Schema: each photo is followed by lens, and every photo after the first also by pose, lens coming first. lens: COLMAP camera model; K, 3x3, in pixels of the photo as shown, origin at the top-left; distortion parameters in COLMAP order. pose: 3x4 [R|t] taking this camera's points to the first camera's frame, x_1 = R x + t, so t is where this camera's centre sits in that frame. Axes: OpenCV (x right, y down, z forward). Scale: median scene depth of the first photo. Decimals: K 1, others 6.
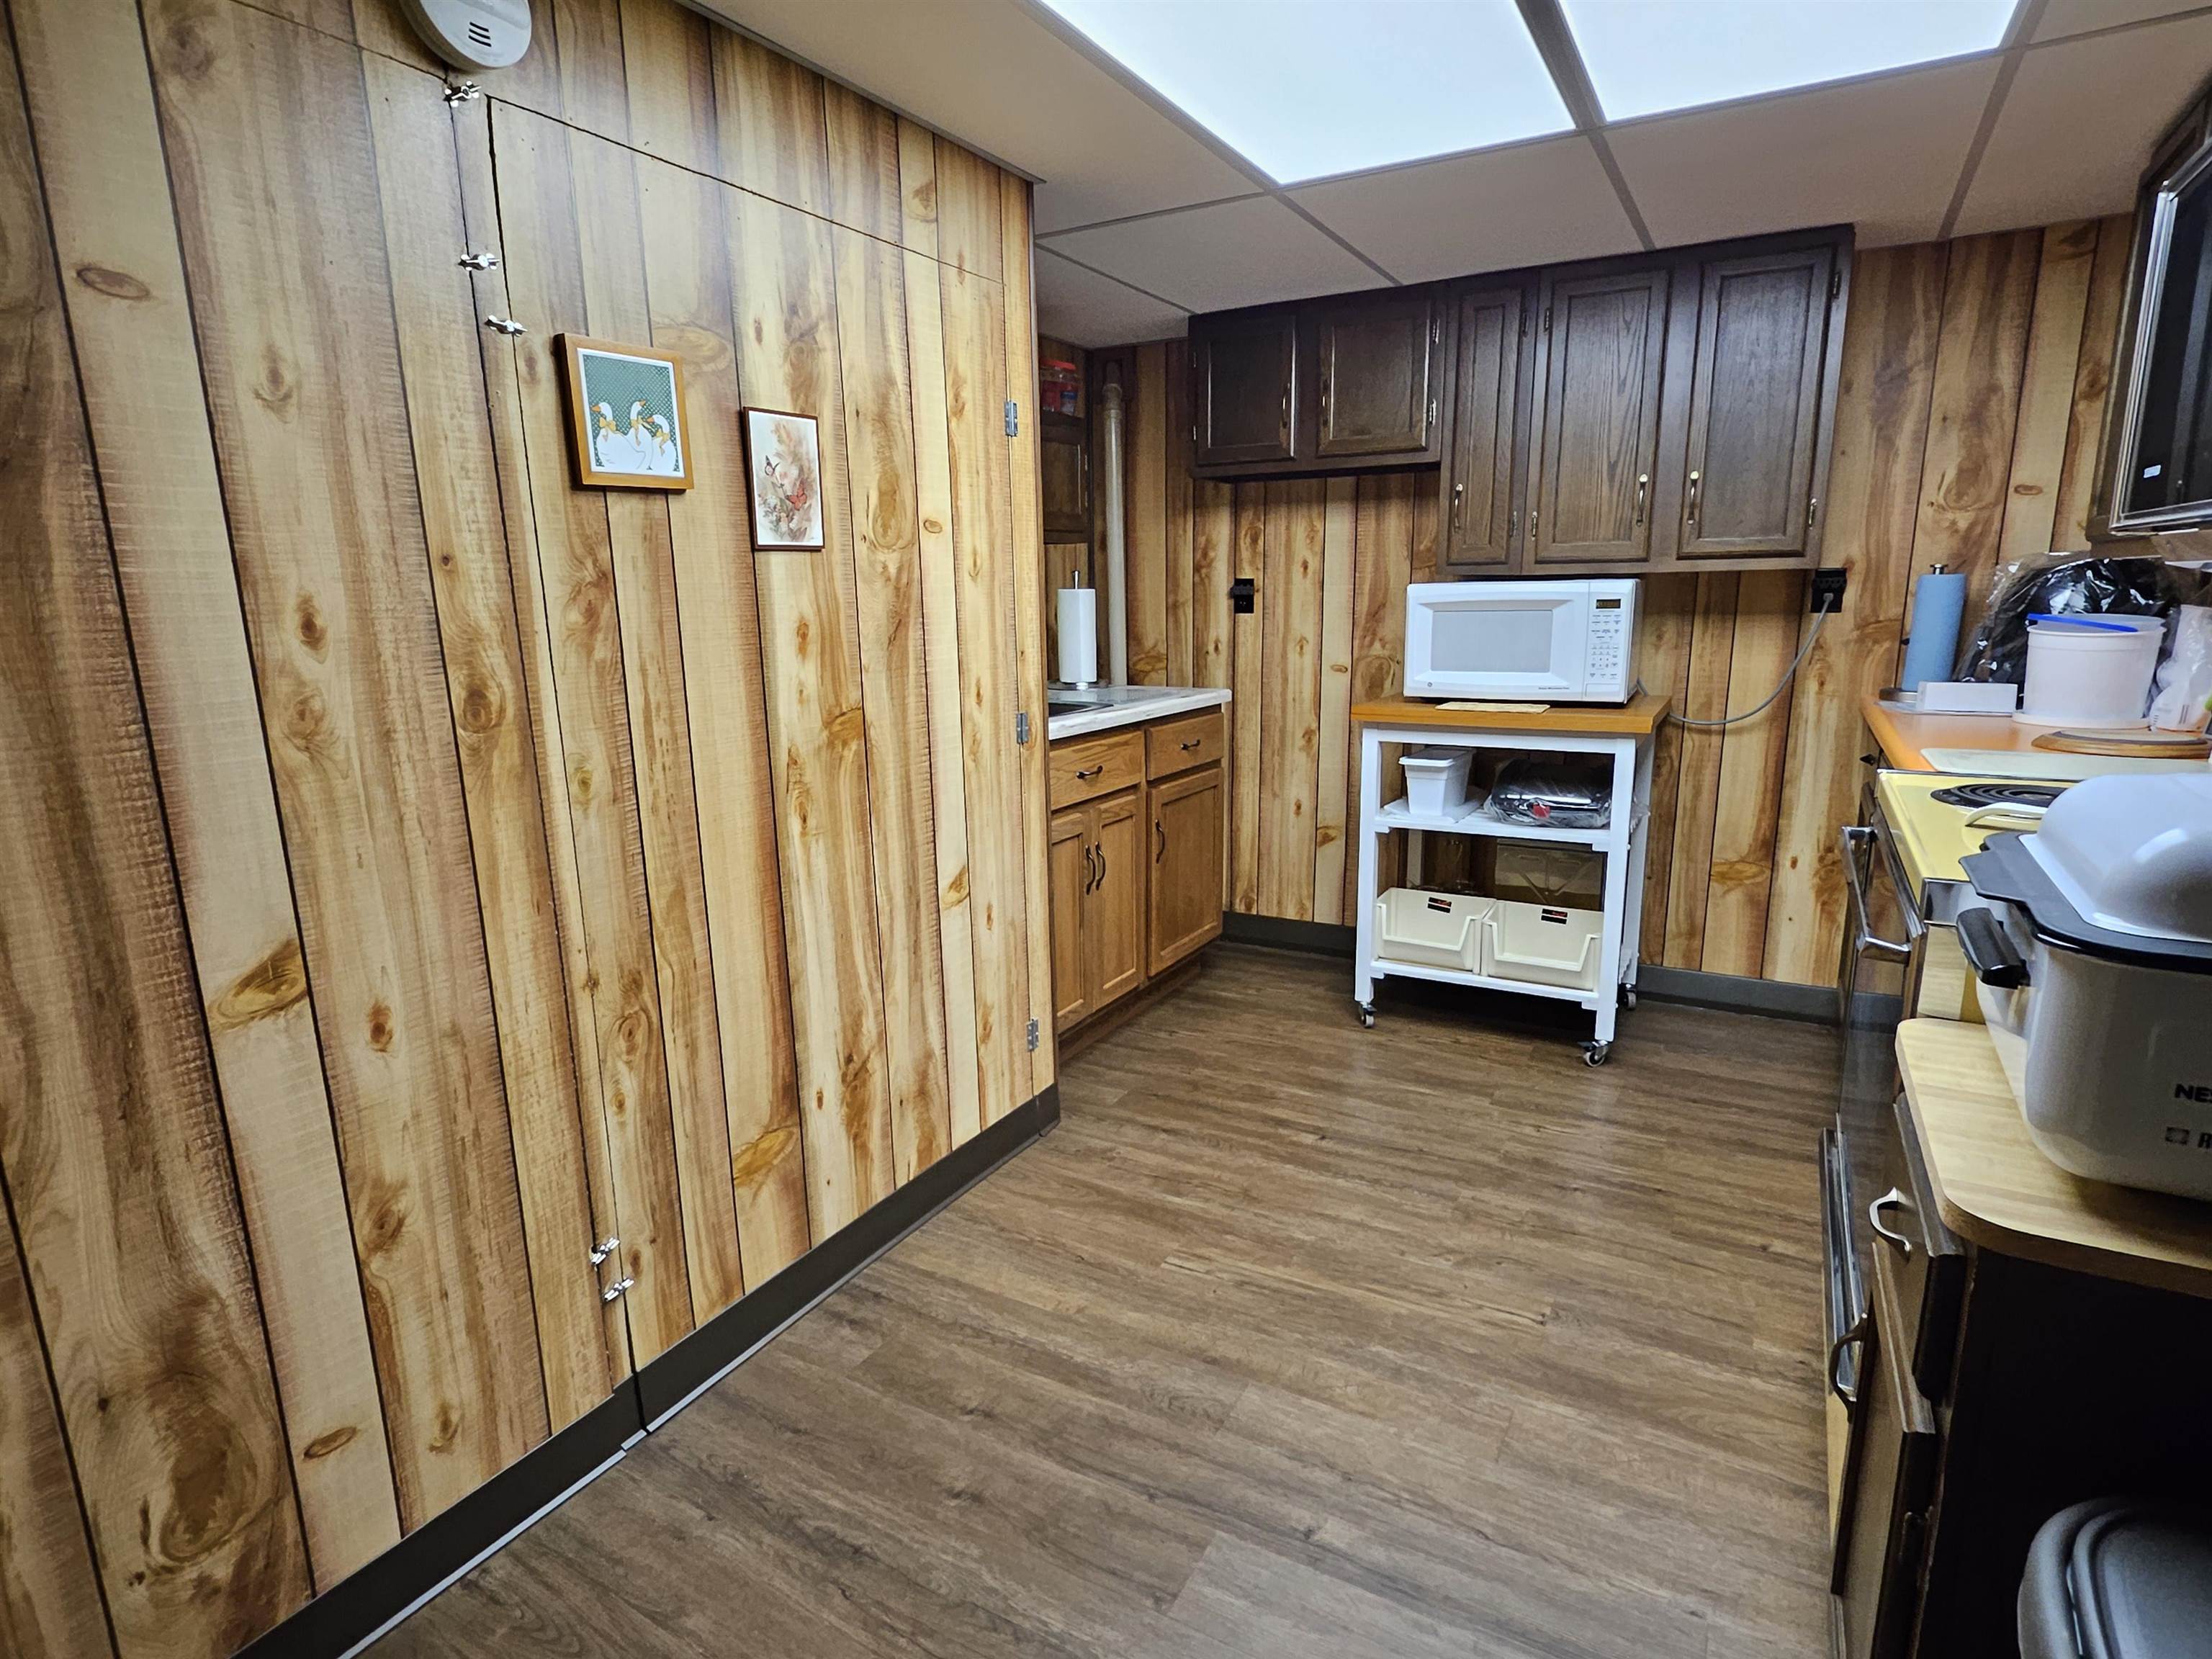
lens RADIAL K [[1156.6, 0, 1105.3], [0, 1156.6, 843.8], [0, 0, 1]] dist [-0.005504, 0.006757]
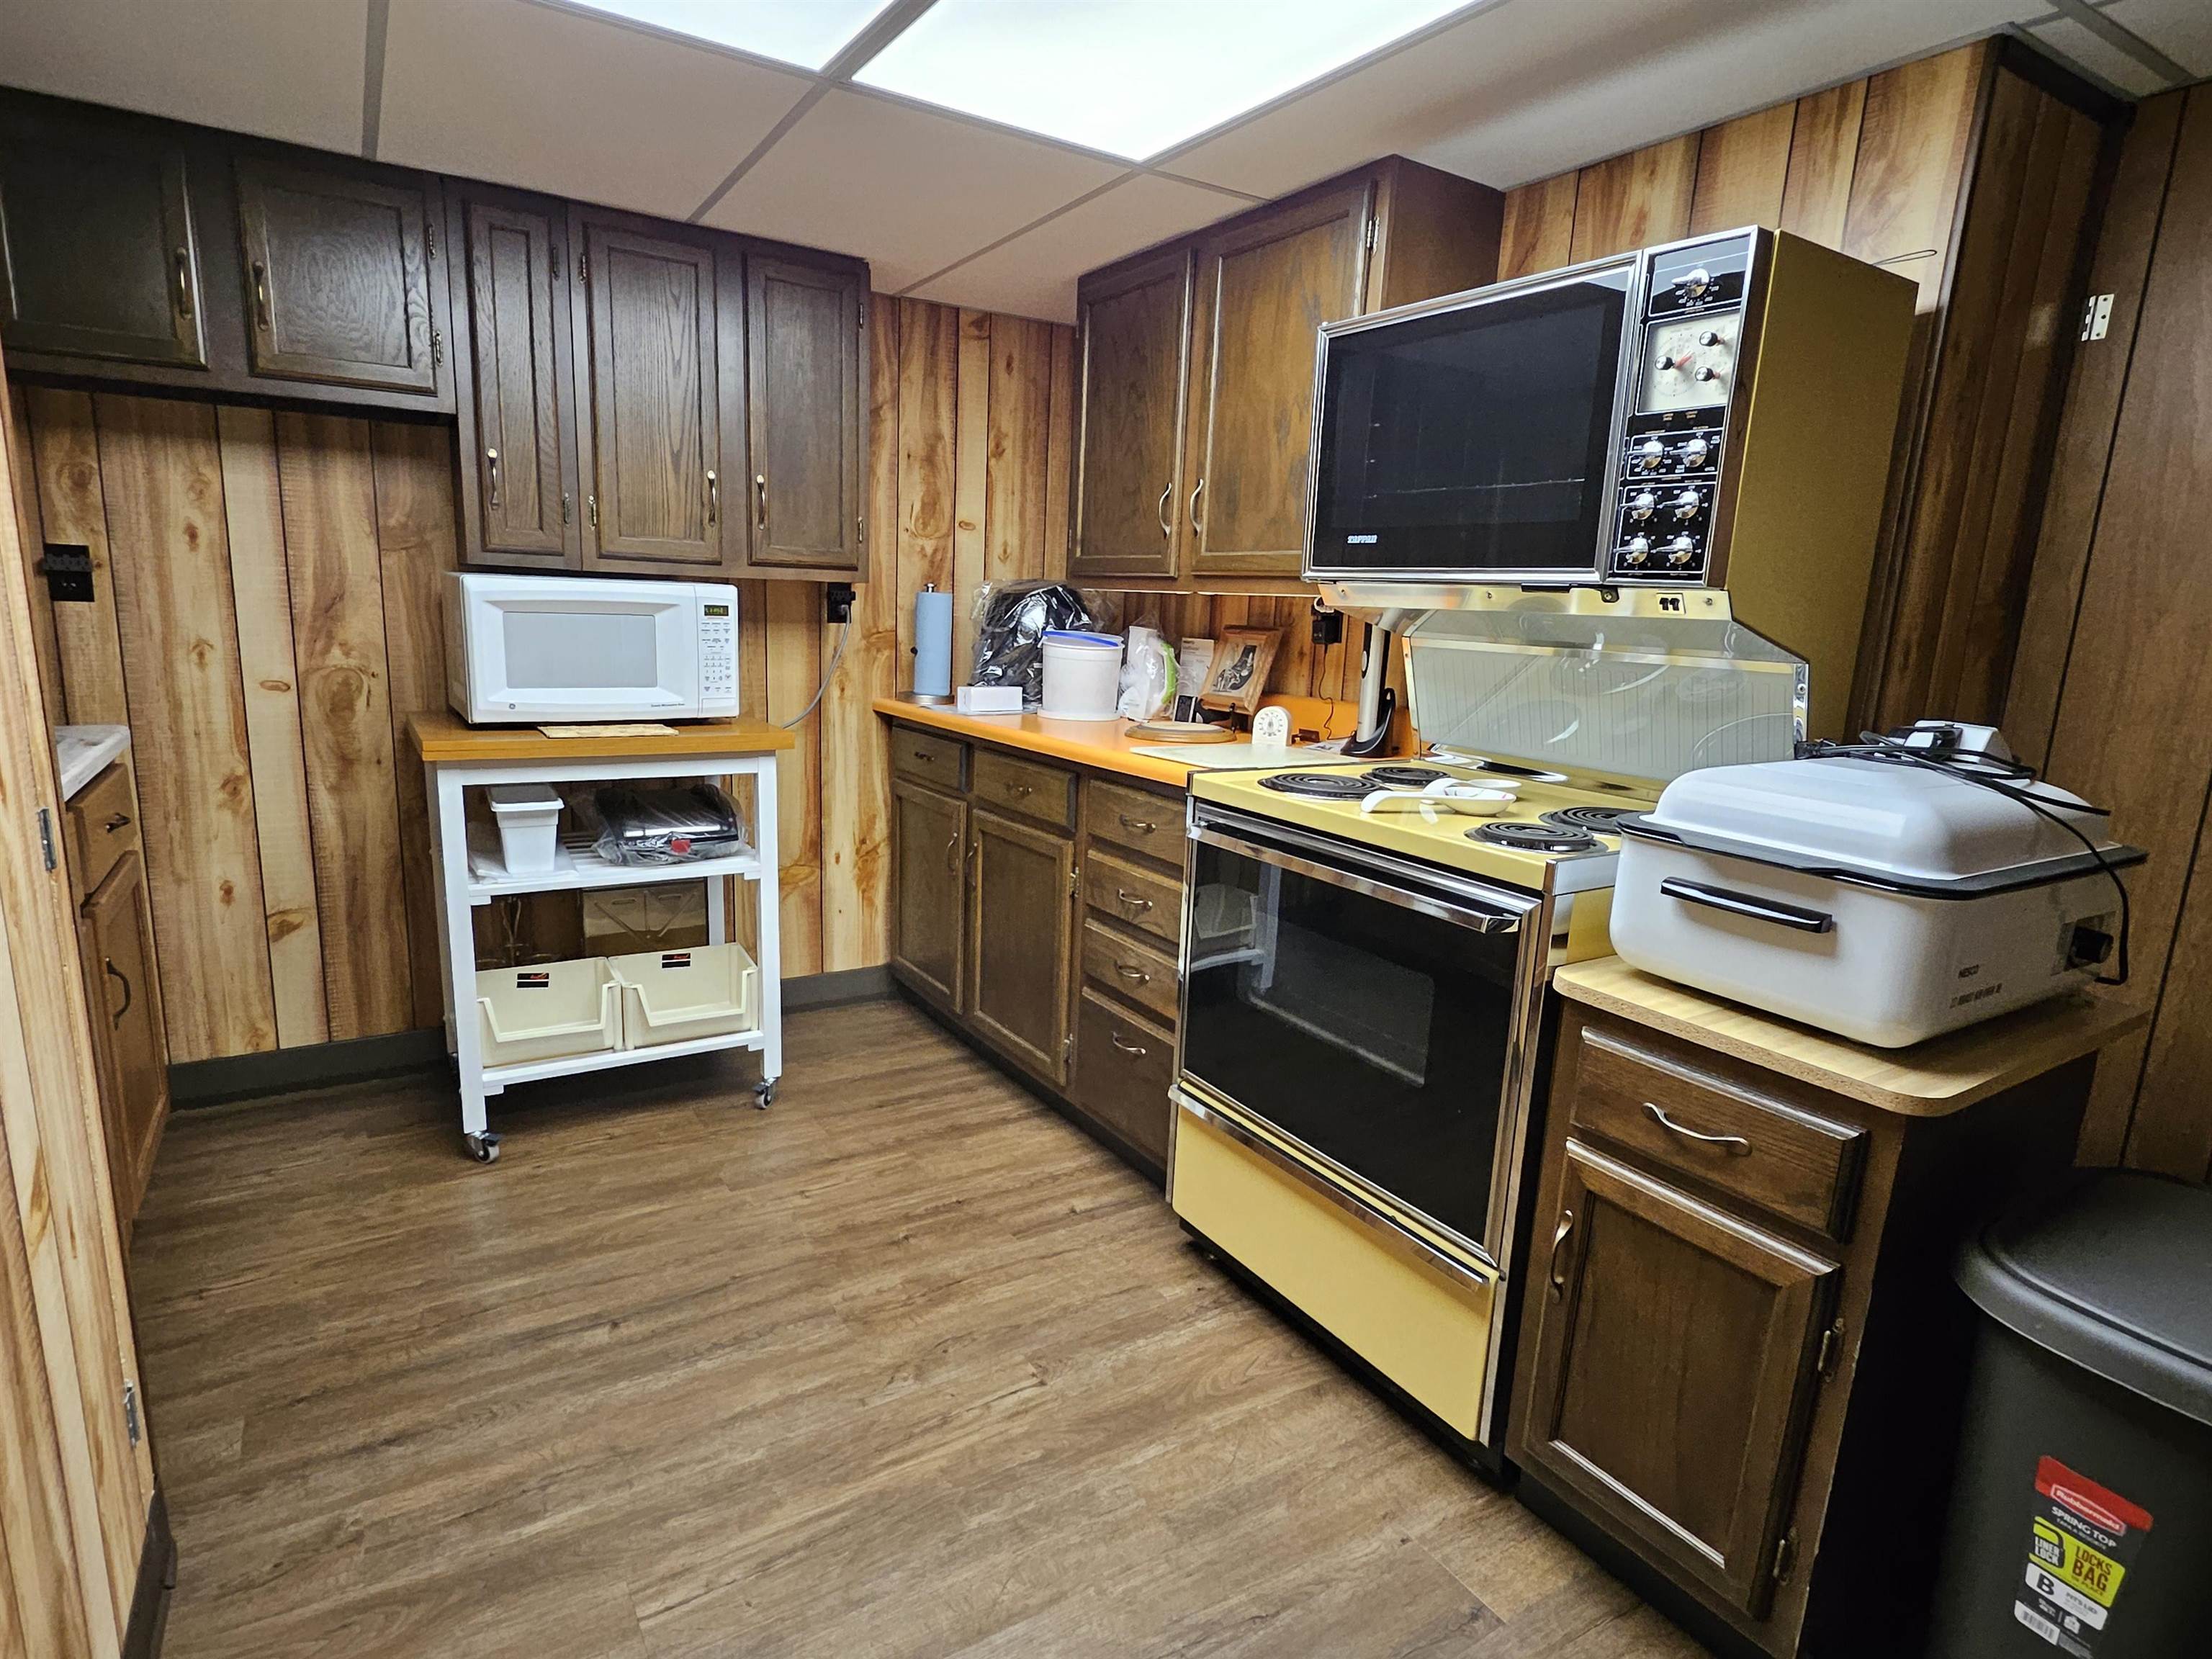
lens RADIAL K [[1156.6, 0, 1105.3], [0, 1156.6, 843.8], [0, 0, 1]] dist [-0.005504, 0.006757]
pose [[0.477604, -0.146325, 0.866304, -0.219991], [0.141057, 0.986013, 0.088778, -0.060724], [-0.867178, 0.079797, 0.491564, 0.286703]]
